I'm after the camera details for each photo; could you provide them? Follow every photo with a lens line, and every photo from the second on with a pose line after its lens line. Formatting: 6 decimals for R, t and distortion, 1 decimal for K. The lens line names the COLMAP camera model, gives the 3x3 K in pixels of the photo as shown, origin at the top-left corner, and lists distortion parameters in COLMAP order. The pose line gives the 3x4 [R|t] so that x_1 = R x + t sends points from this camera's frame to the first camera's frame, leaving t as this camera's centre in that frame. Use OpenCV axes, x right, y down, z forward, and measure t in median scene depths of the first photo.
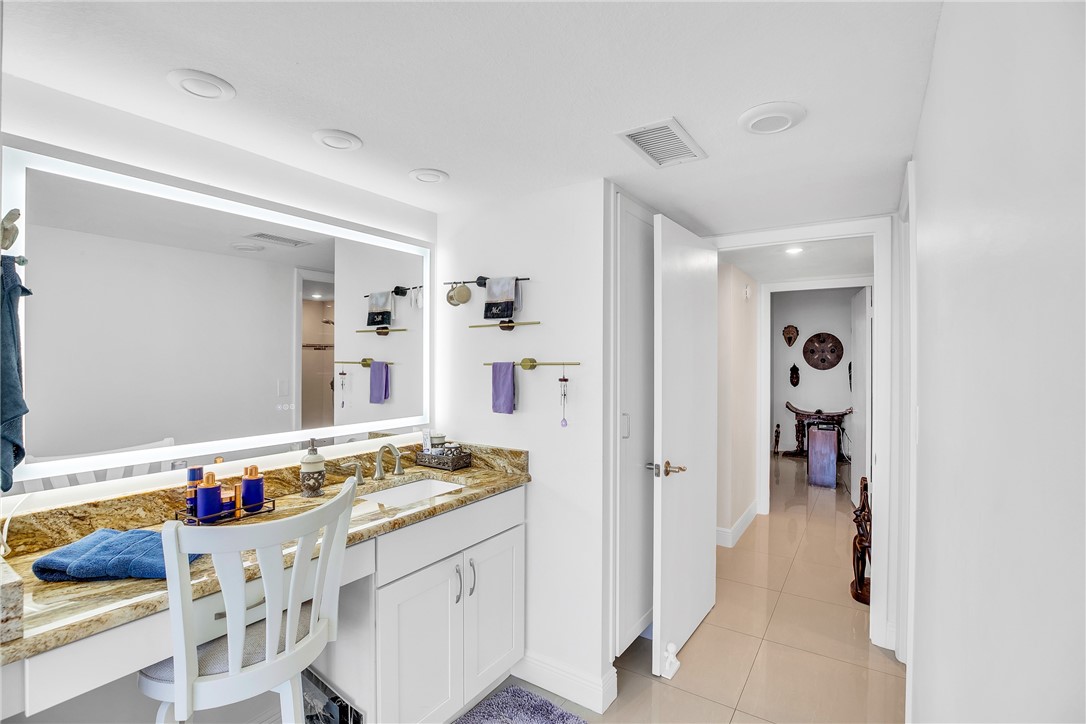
lens RADIAL K [[497.3, 0, 545.1], [0, 497.3, 363.8], [0, 0, 1]] dist [-0.000620, -0.000137]
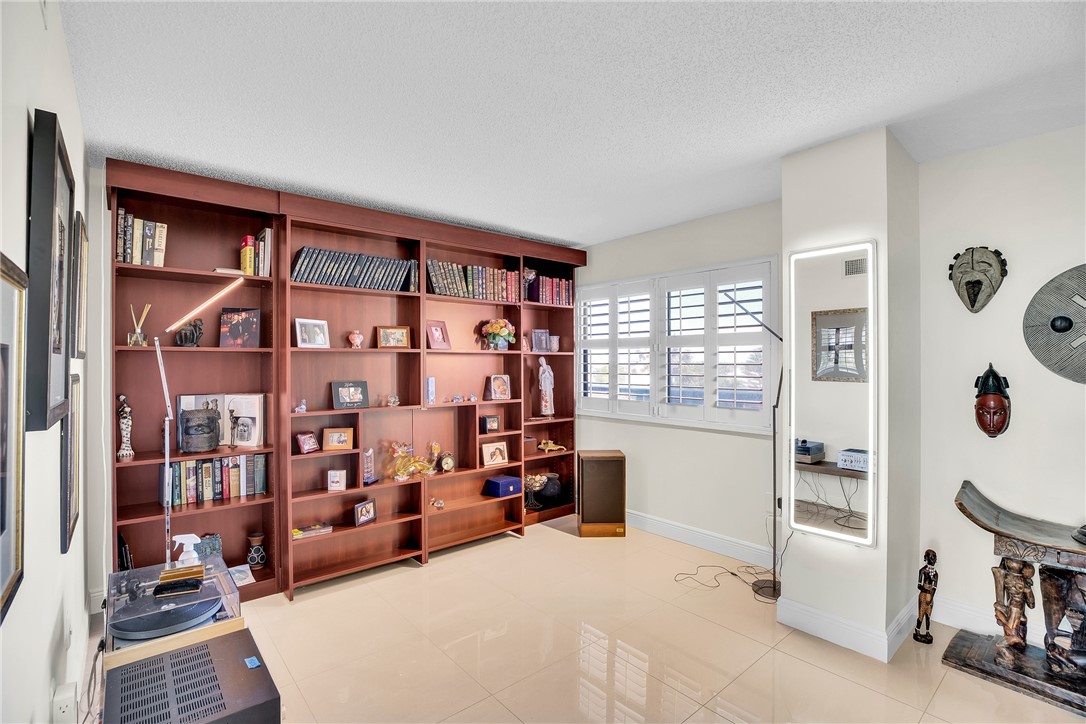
lens RADIAL K [[497.3, 0, 540.6], [0, 497.3, 359.8], [0, 0, 1]] dist [-0.000620, -0.000137]
pose [[0.963251, 0.000694, -0.268600, 0.310292], [-0.000330, 0.999999, 0.001401, -0.003842], [0.268601, -0.001261, 0.963251, 0.618903]]
